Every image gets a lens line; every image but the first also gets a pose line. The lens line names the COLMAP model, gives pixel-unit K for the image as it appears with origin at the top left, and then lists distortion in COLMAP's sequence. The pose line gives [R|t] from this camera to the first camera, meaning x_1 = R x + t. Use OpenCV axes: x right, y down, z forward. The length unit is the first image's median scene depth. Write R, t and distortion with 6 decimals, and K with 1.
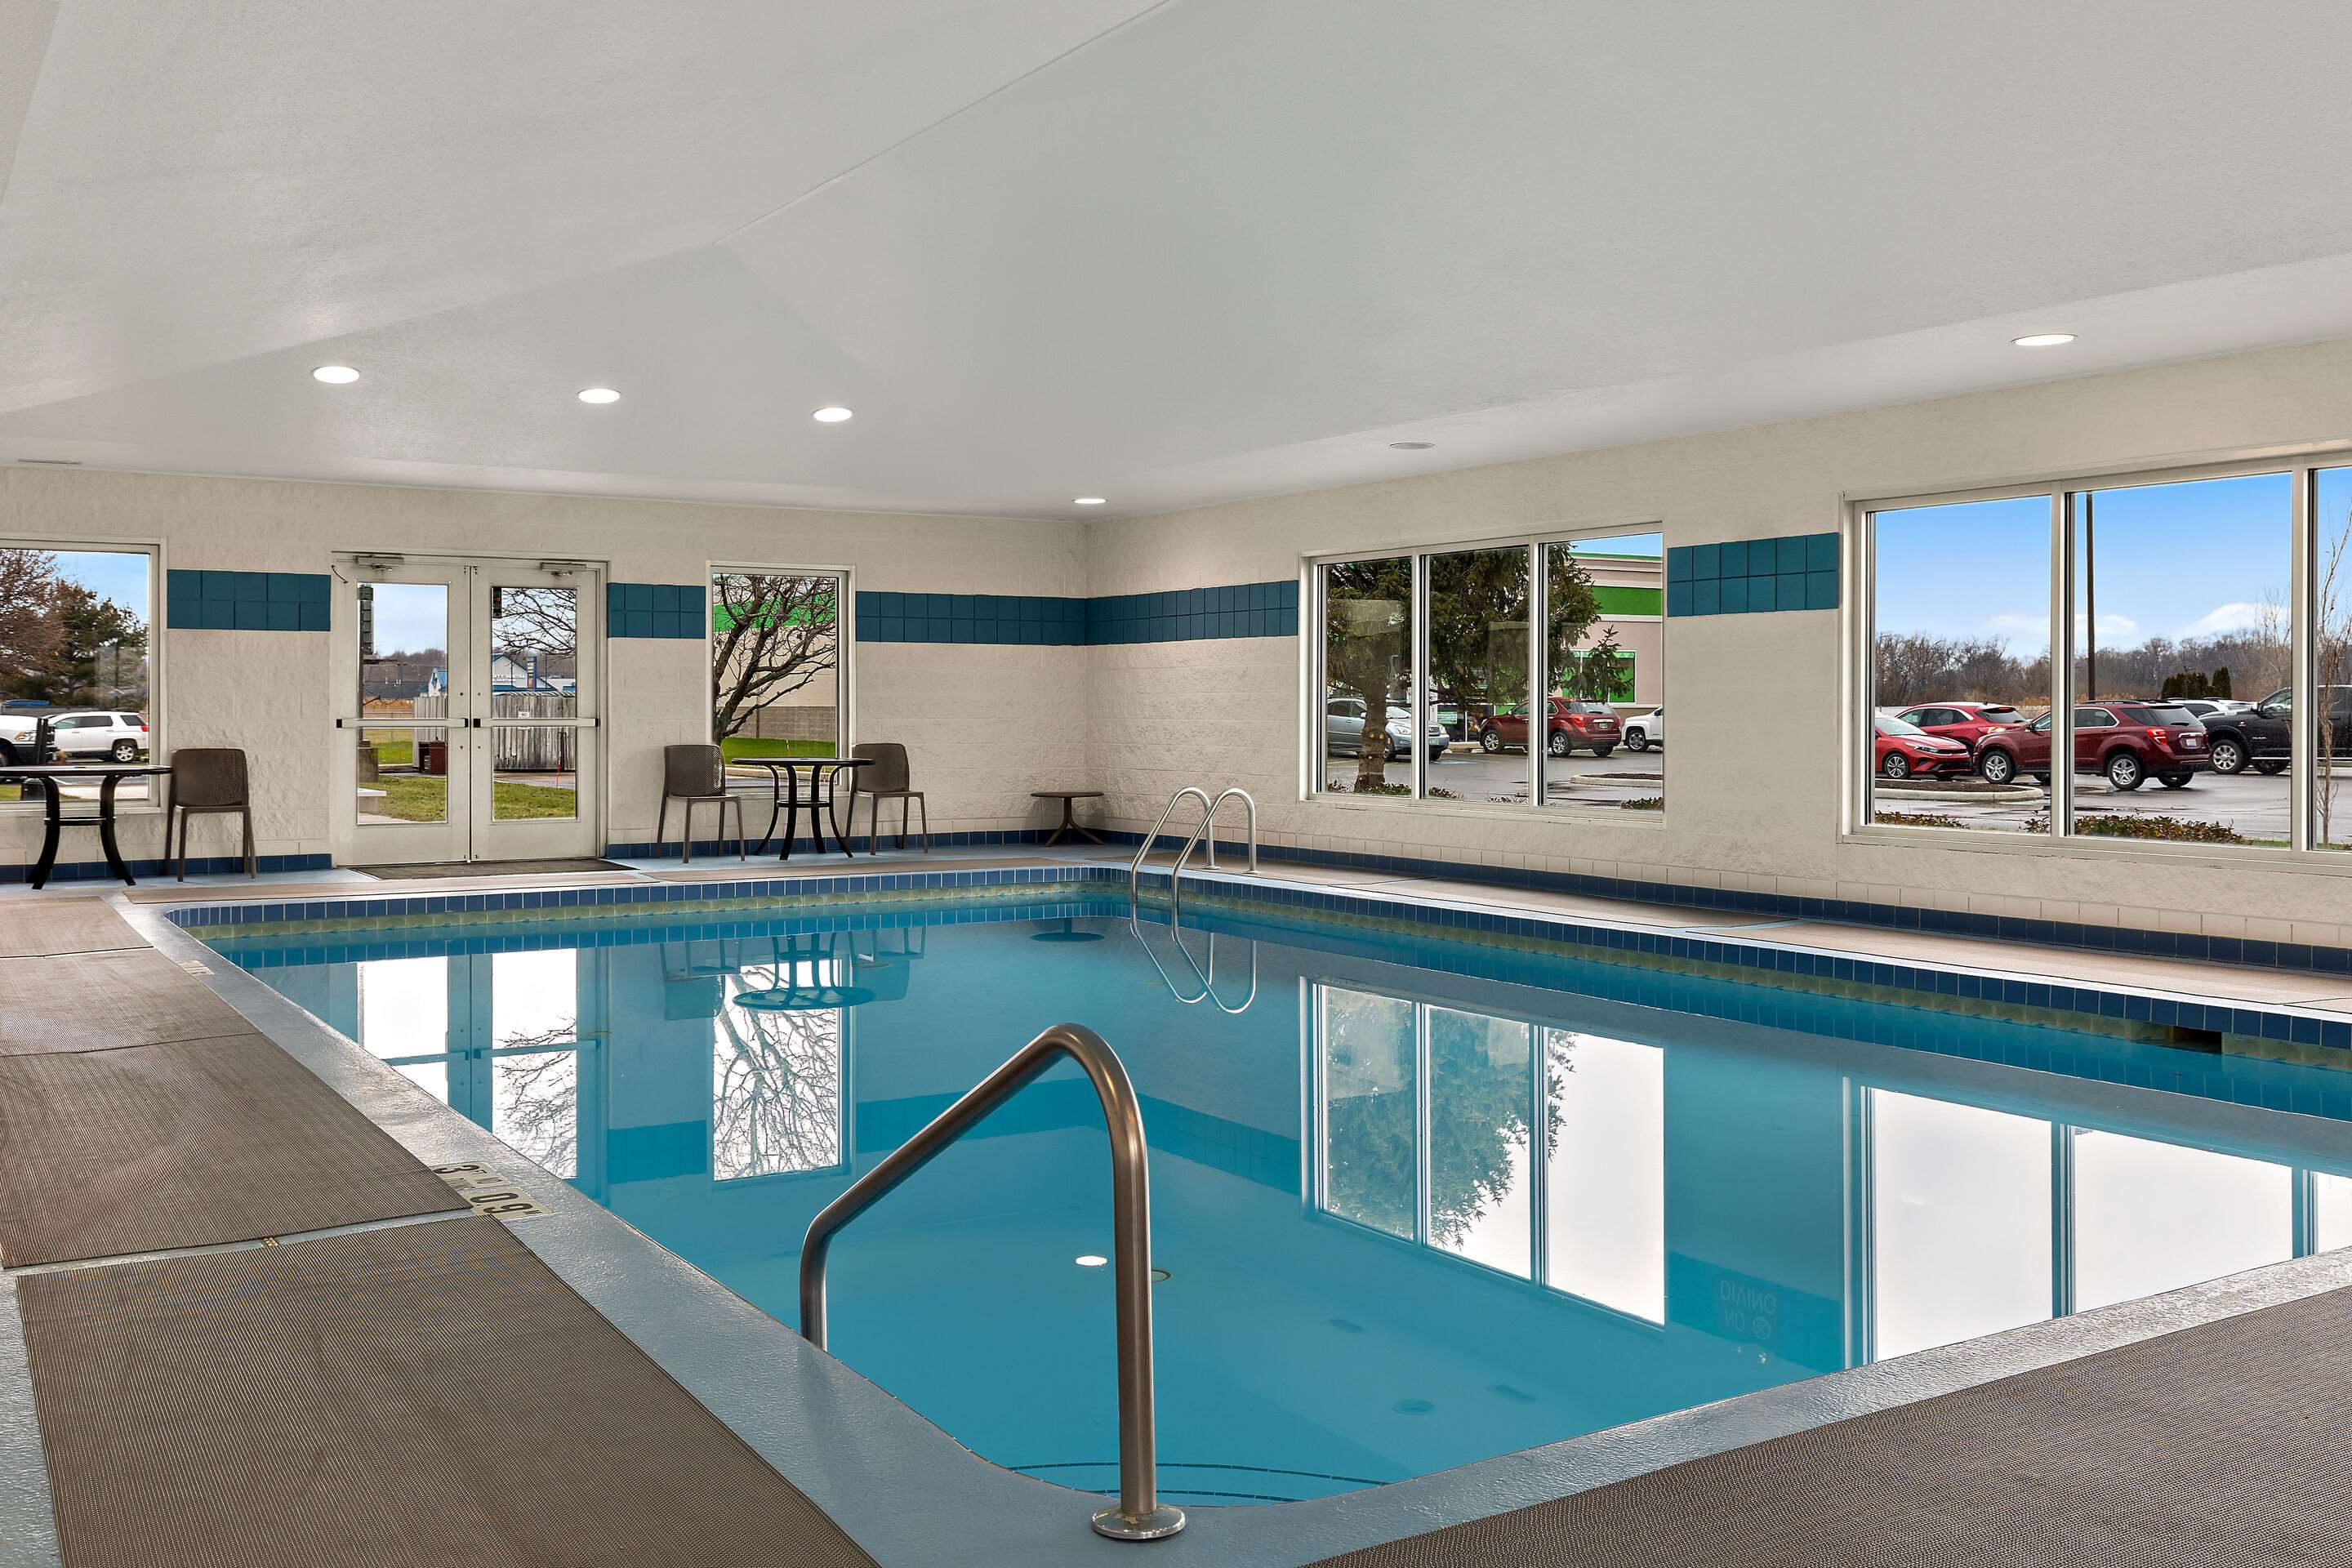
lens RADIAL K [[2154.3, 0, 1174.7], [0, 2154.3, 697.7], [0, 0, 1]] dist [-0.001727, -0.002925]
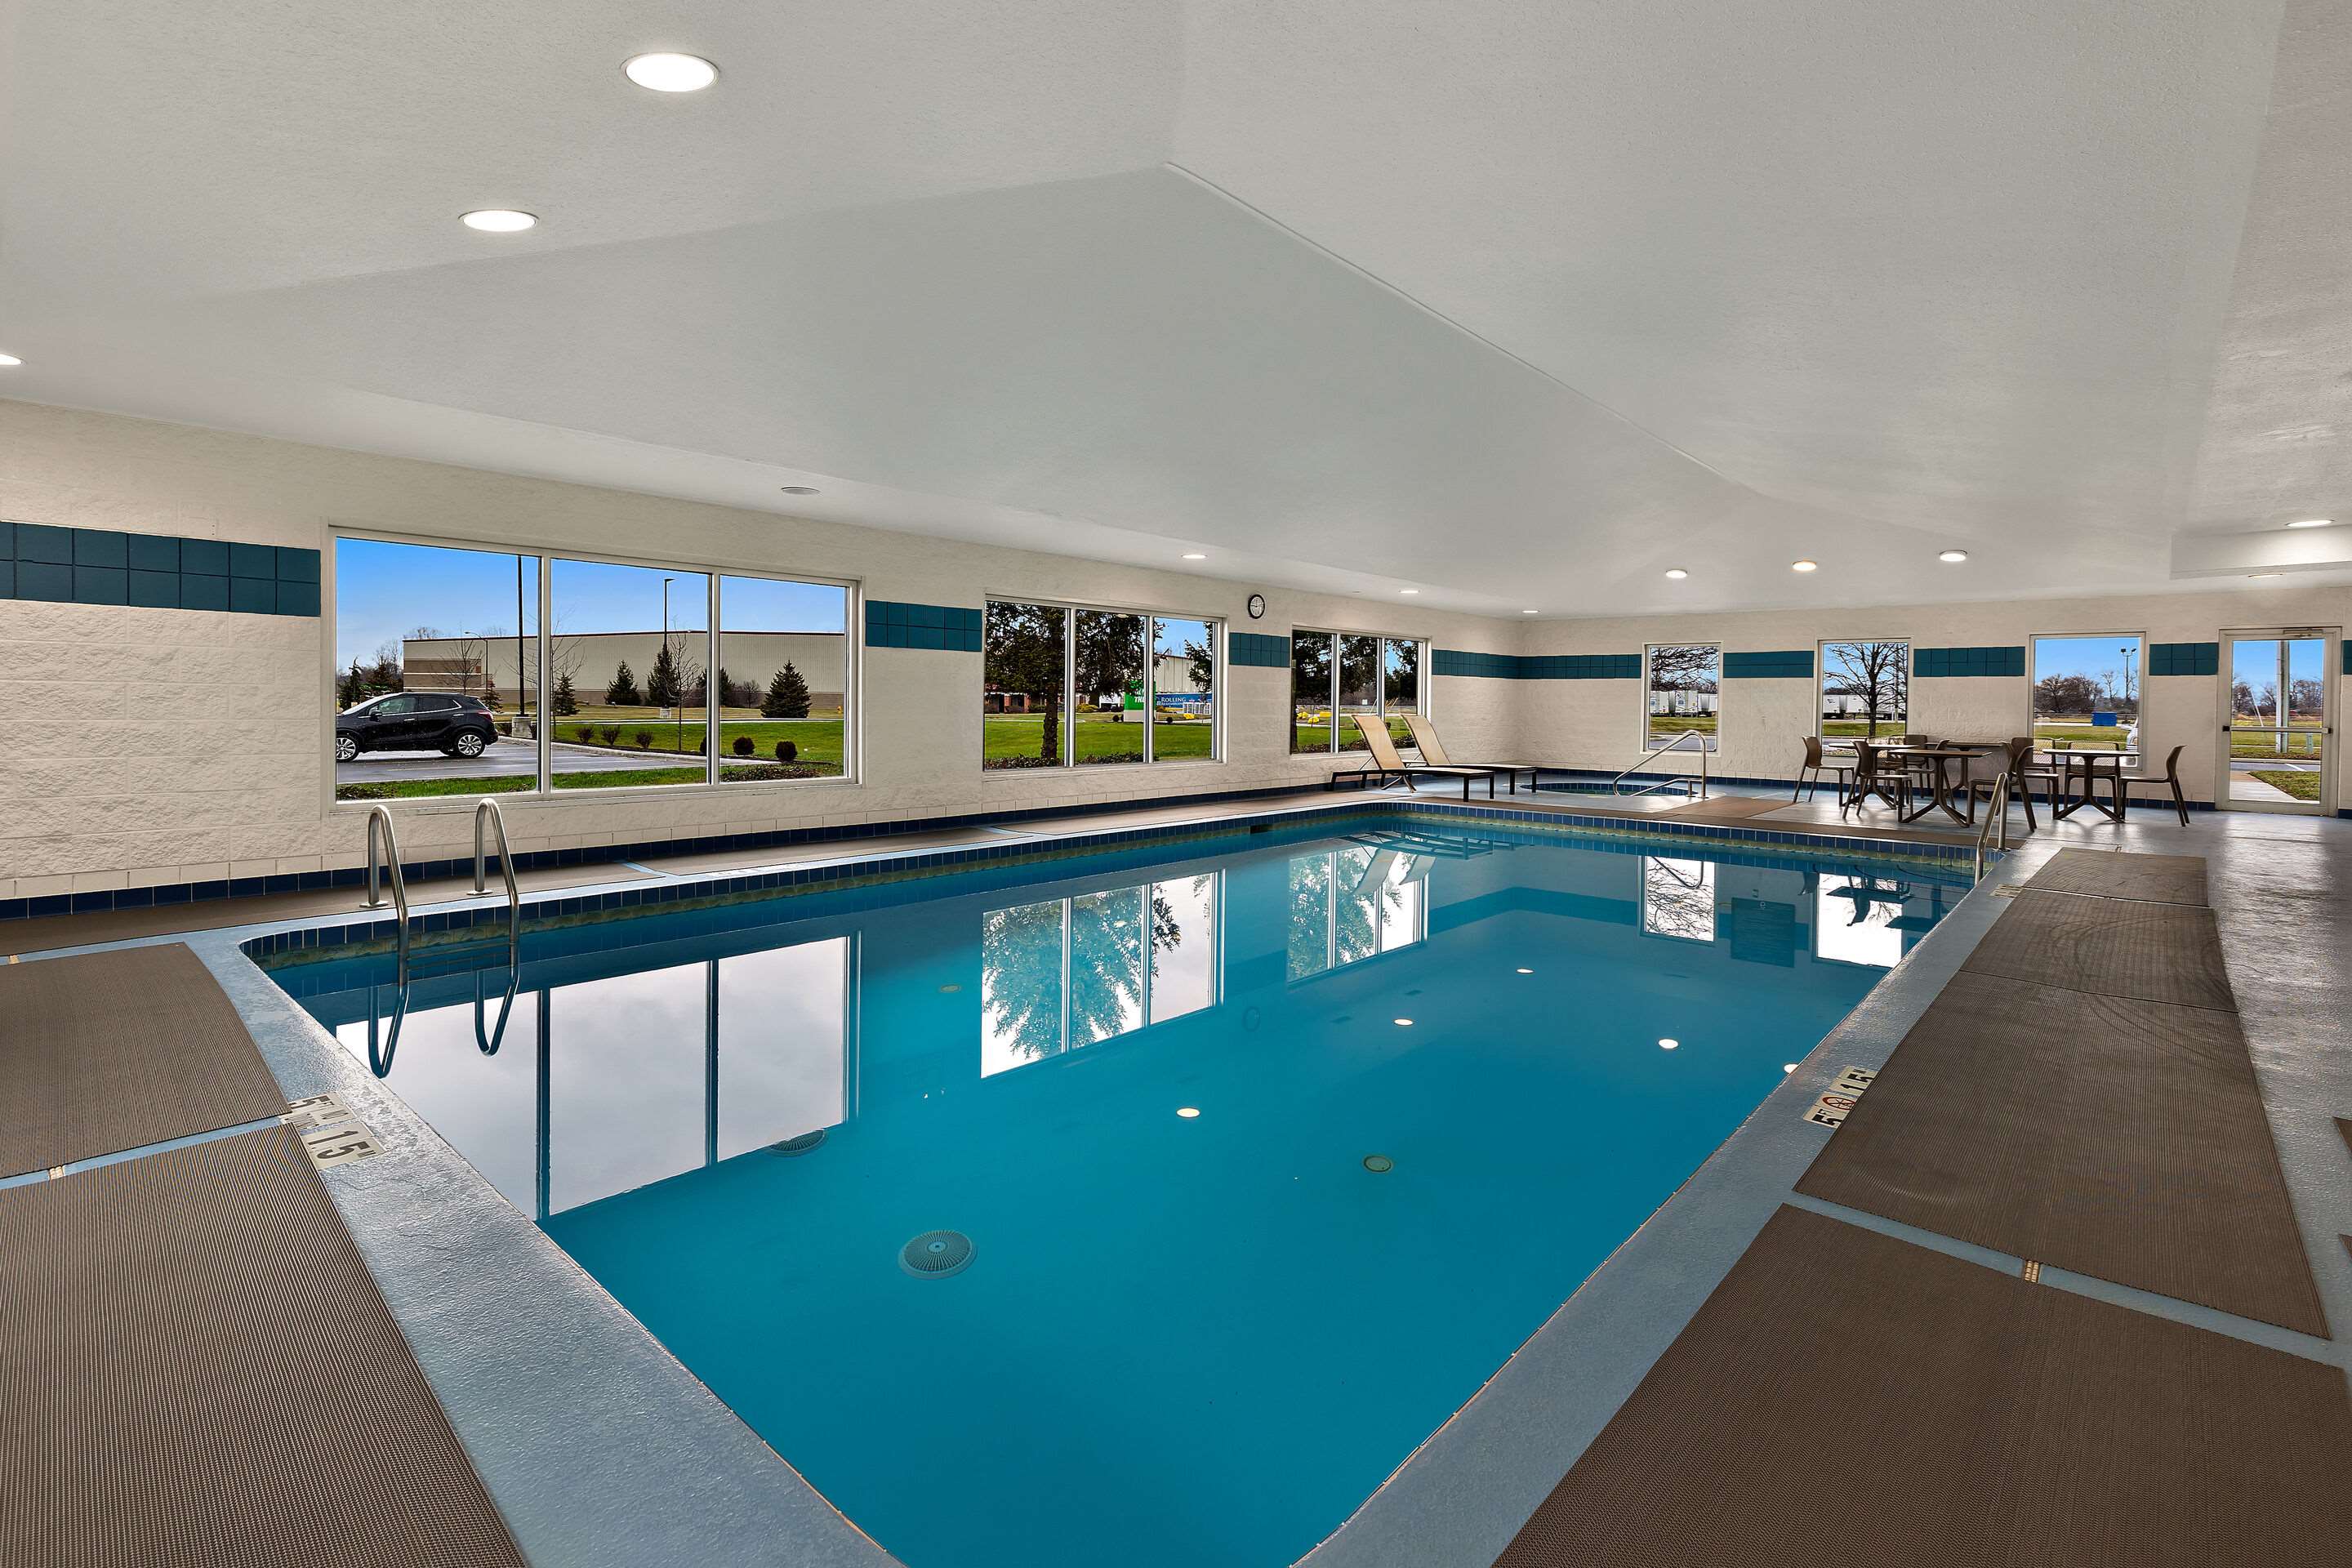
lens RADIAL K [[1086.4, 0, 1239.7], [0, 1086.4, 715.2], [0, 0, 1]] dist [-0.000203, -0.000055]
pose [[-0.290746, -0.004244, 0.956791, -0.602480], [-0.004212, 0.999986, 0.003156, 0.007574], [-0.956791, -0.003112, -0.290760, 1.025882]]
